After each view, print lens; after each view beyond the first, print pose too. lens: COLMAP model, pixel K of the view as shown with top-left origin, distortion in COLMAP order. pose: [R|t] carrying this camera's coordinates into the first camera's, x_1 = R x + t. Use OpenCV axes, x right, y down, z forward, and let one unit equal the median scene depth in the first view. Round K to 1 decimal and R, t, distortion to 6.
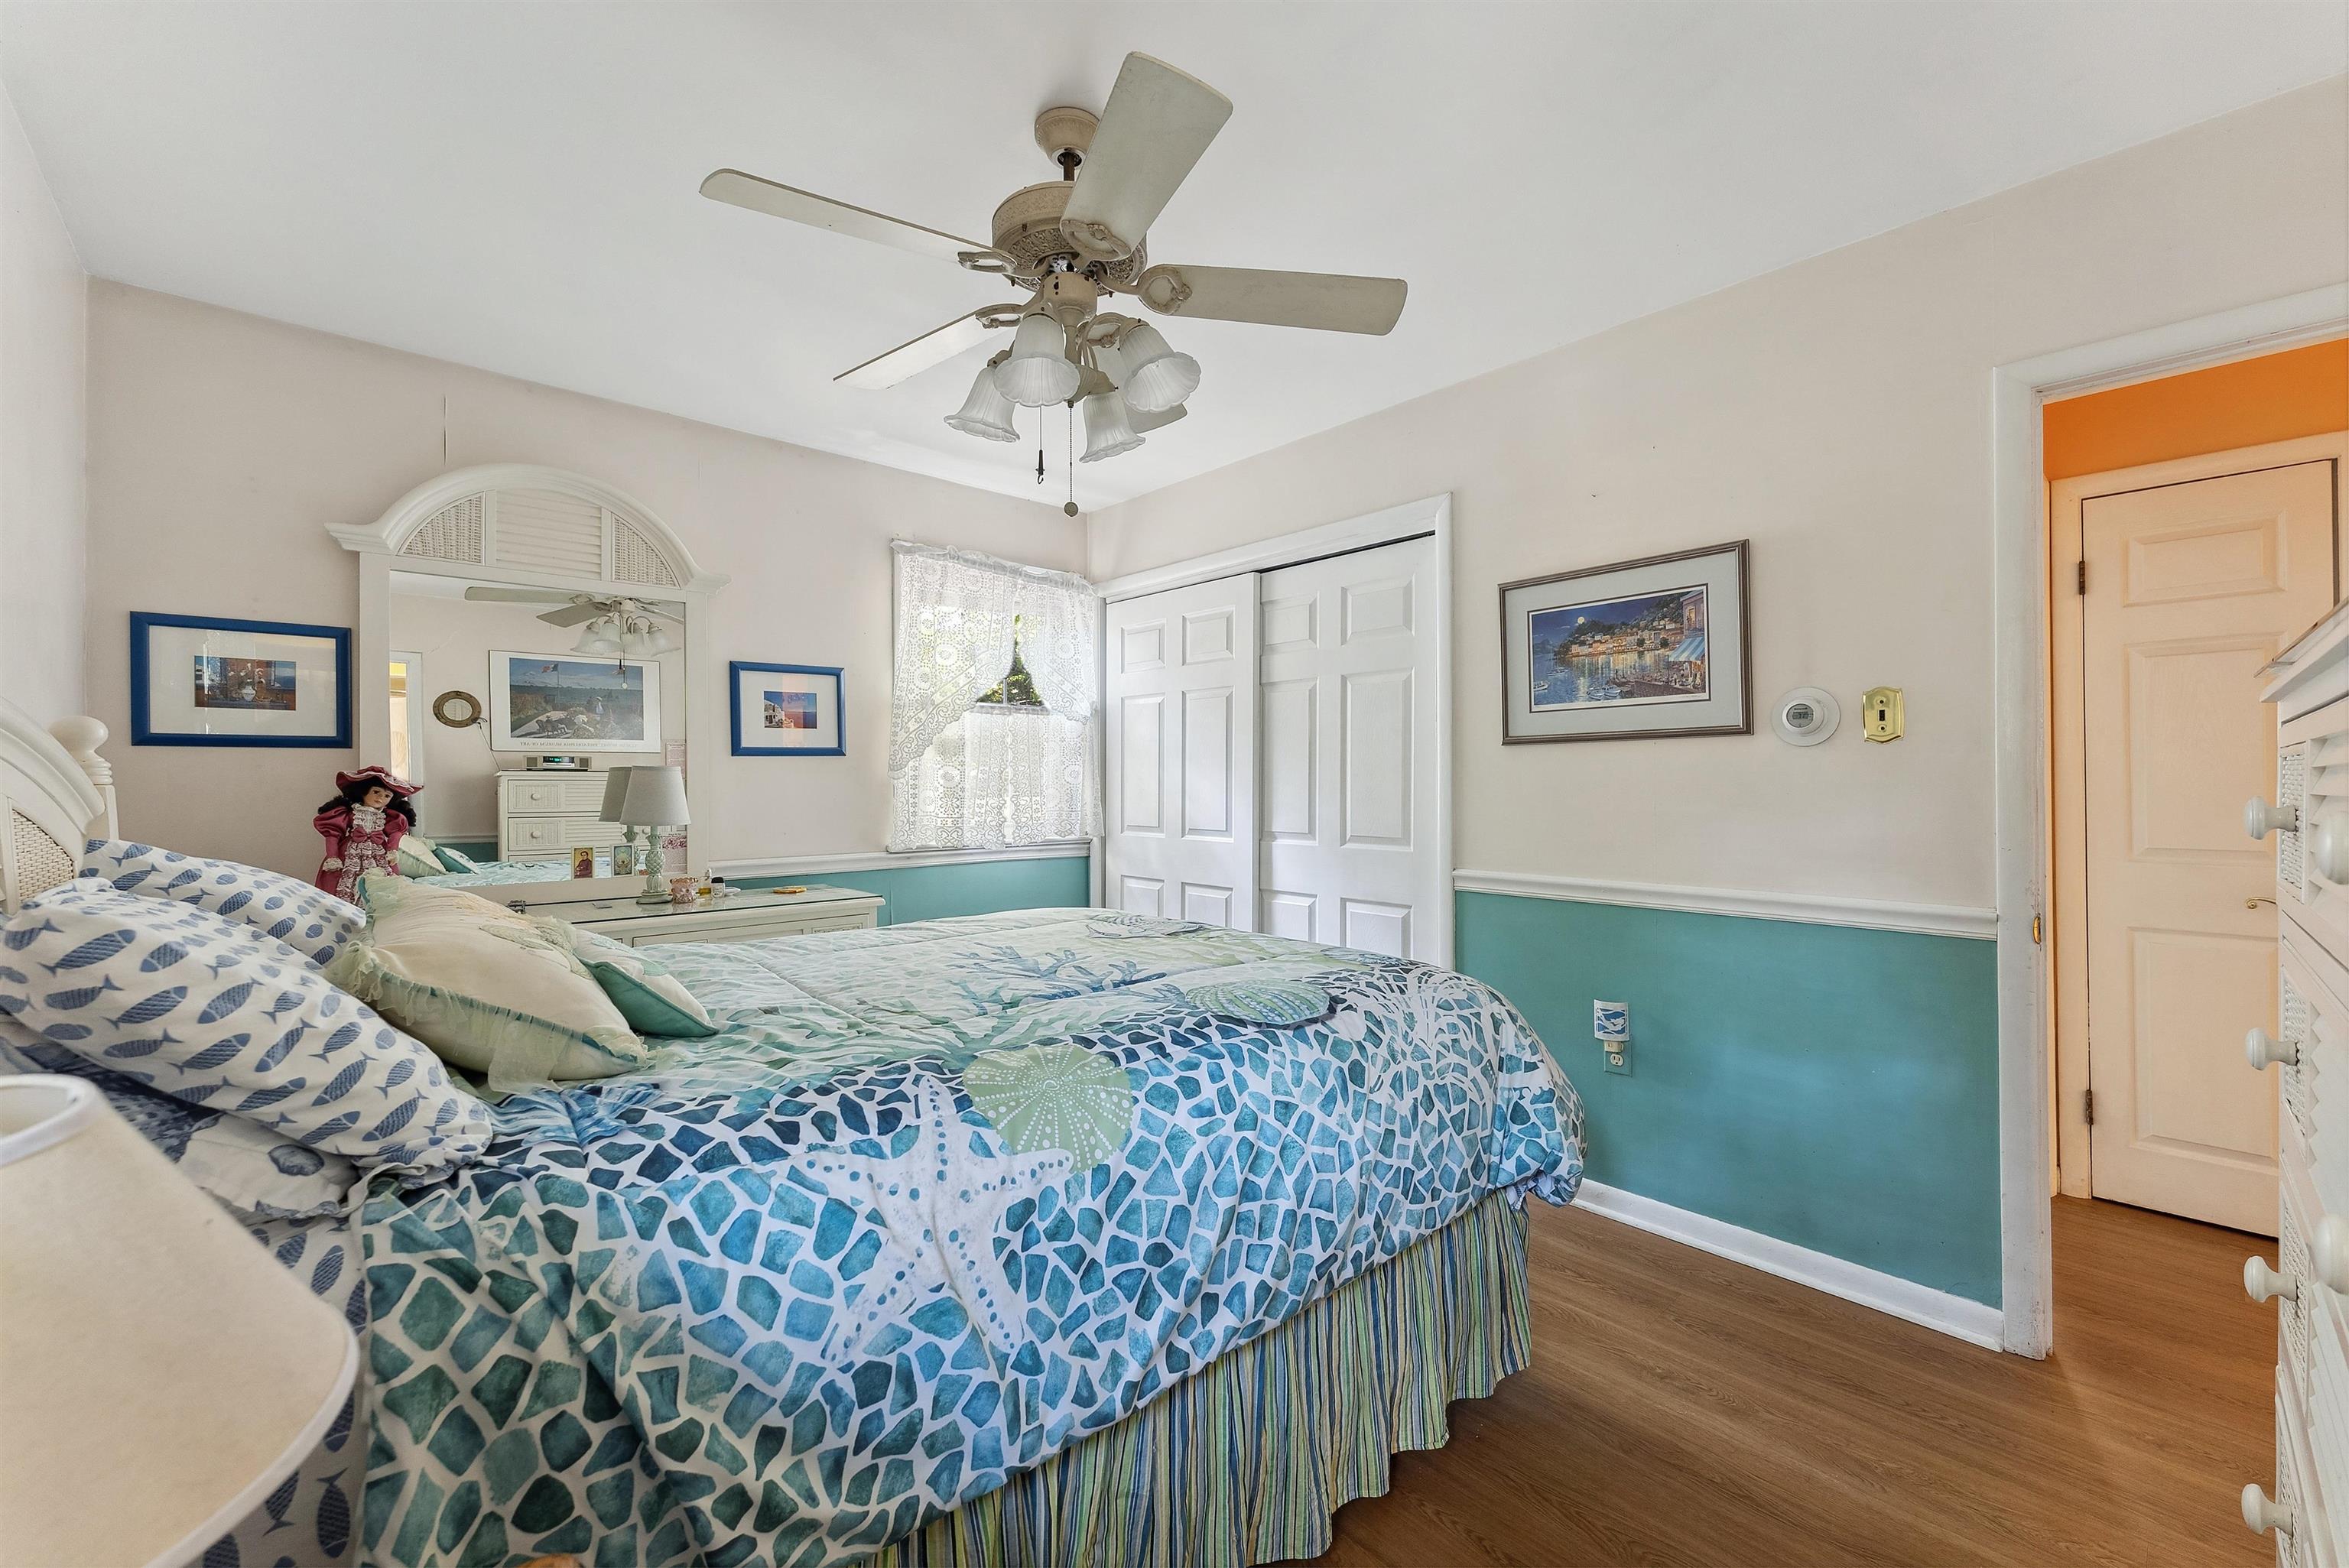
lens RADIAL K [[944.2, 0, 1185.1], [0, 944.2, 787.6], [0, 0, 1]] dist [-0.002043, 0.000264]
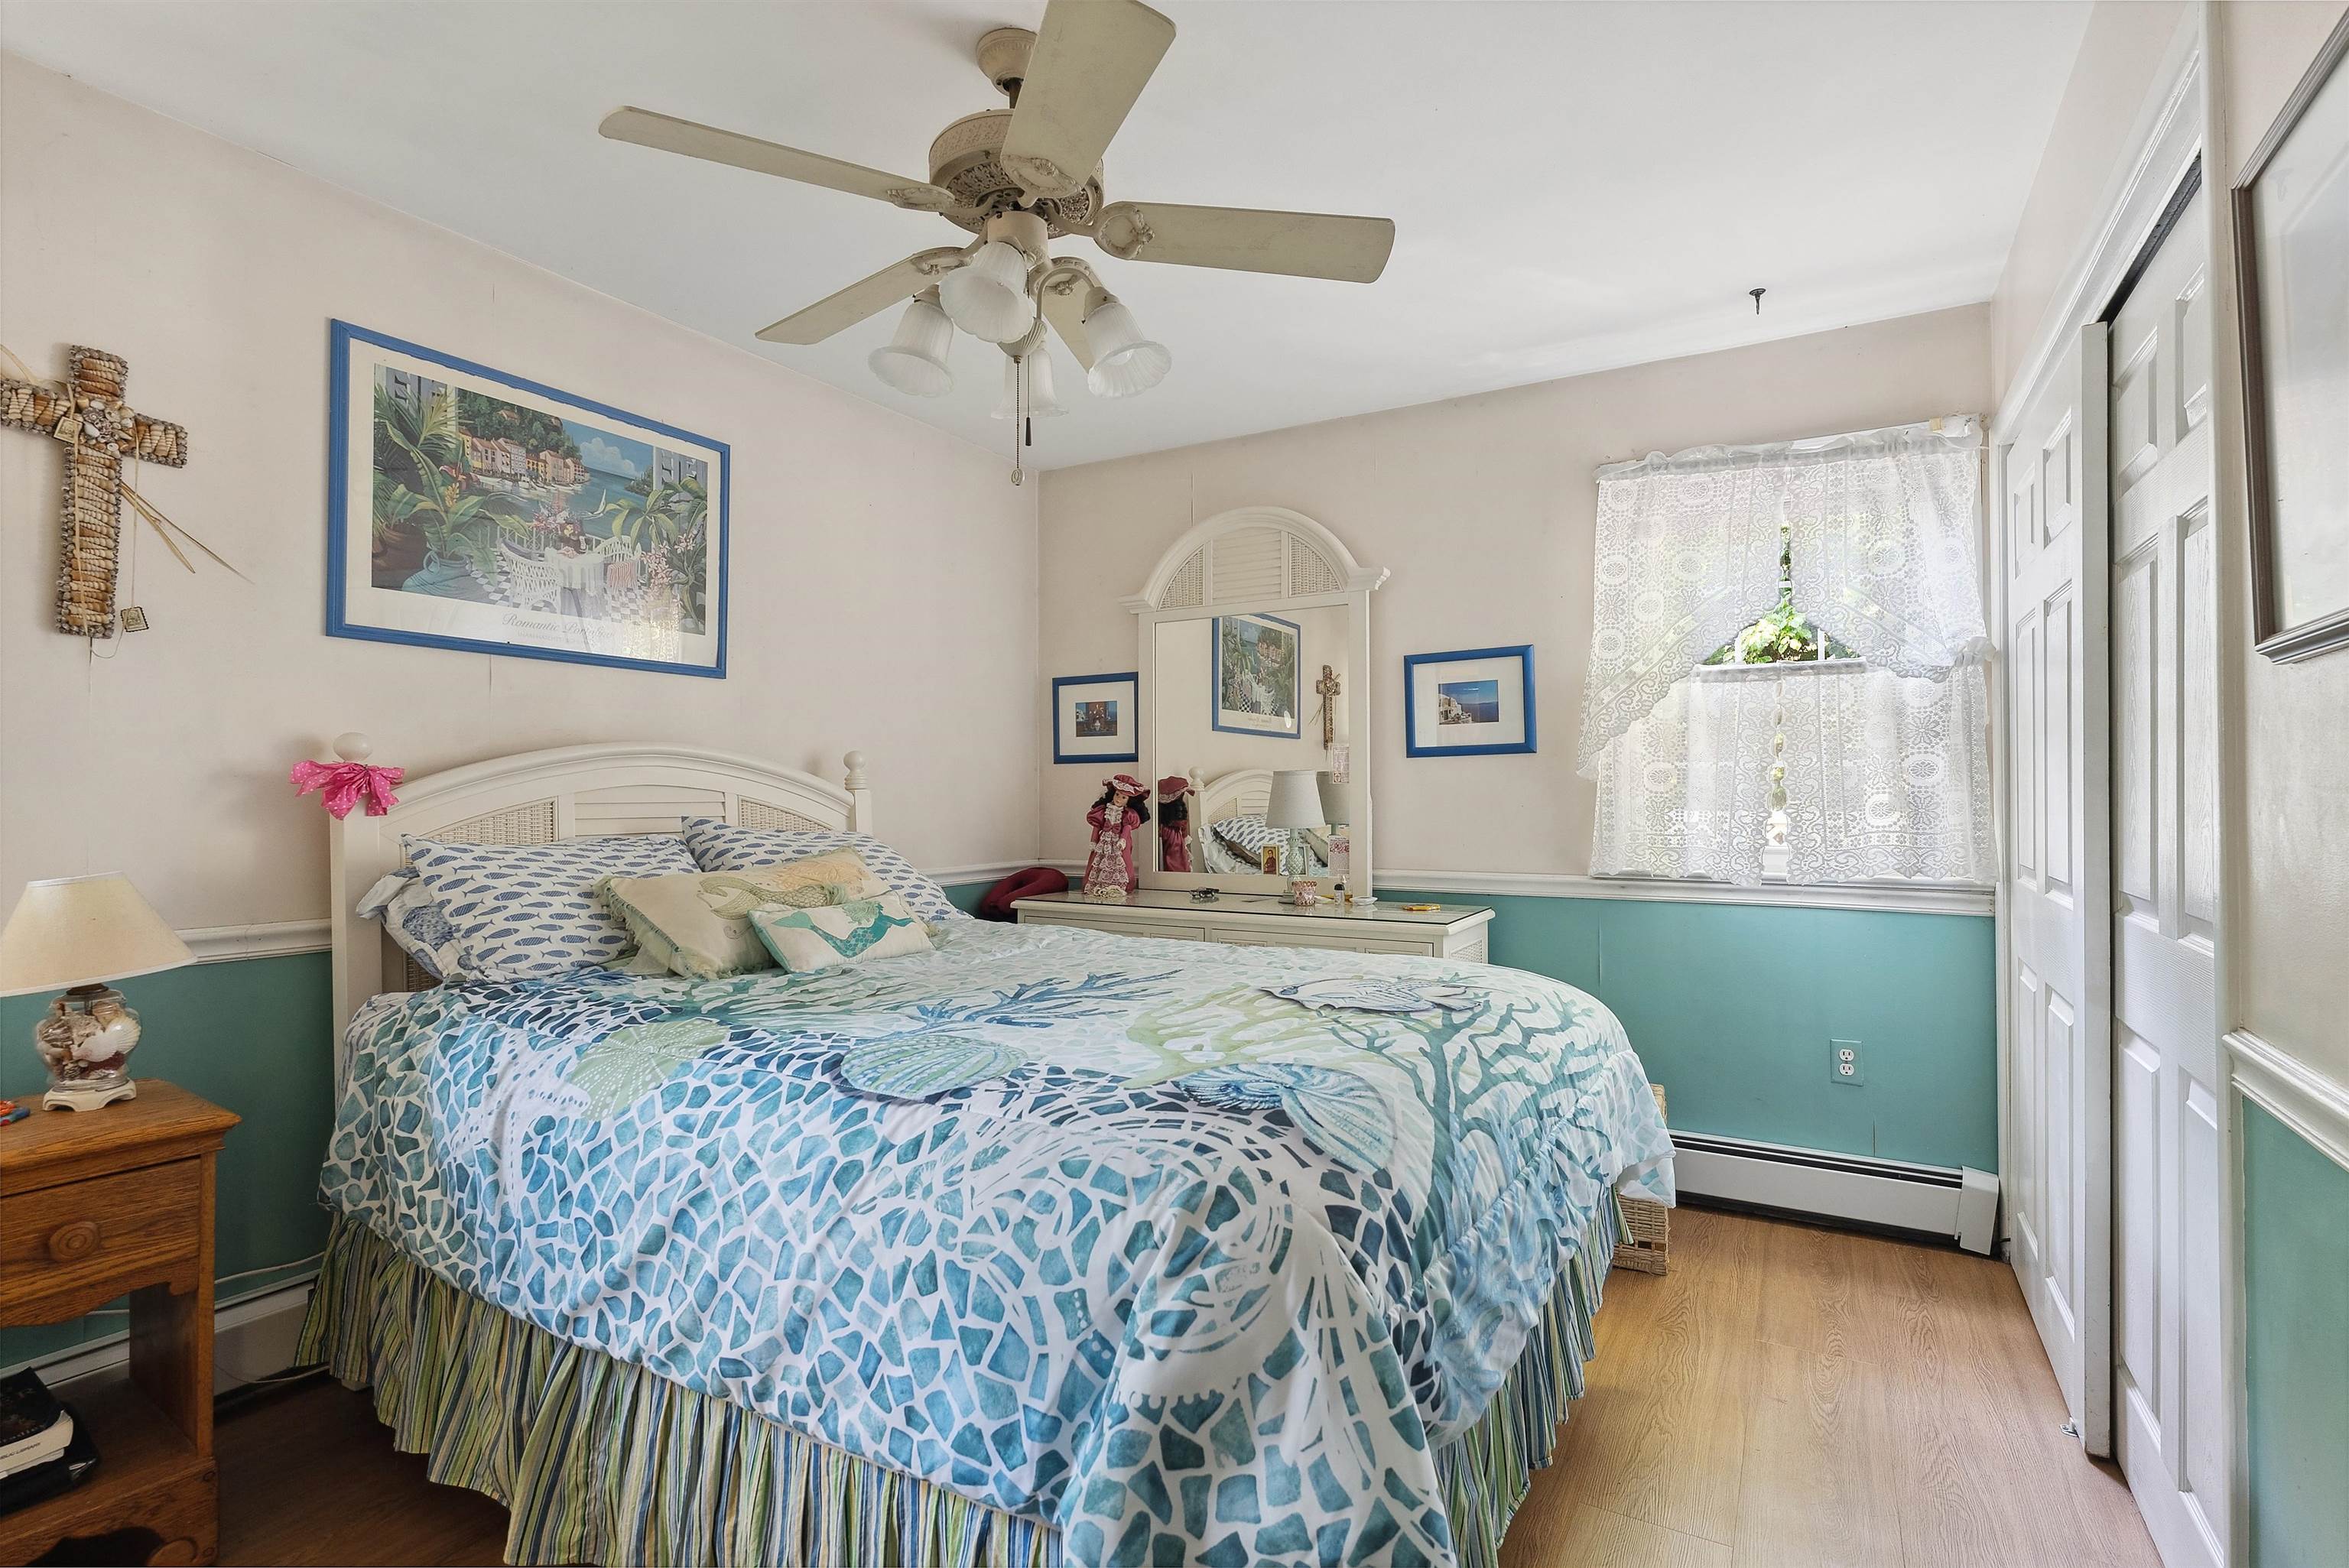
lens RADIAL K [[1139.4, 0, 1184.0], [0, 1139.4, 779.6], [0, 0, 1]] dist [0.002212, -0.000106]
pose [[0.288208, -0.007892, -0.957535, 1.073886], [-0.000574, 0.999964, -0.008415, -0.004489], [0.957568, 0.002975, 0.288193, 0.948168]]
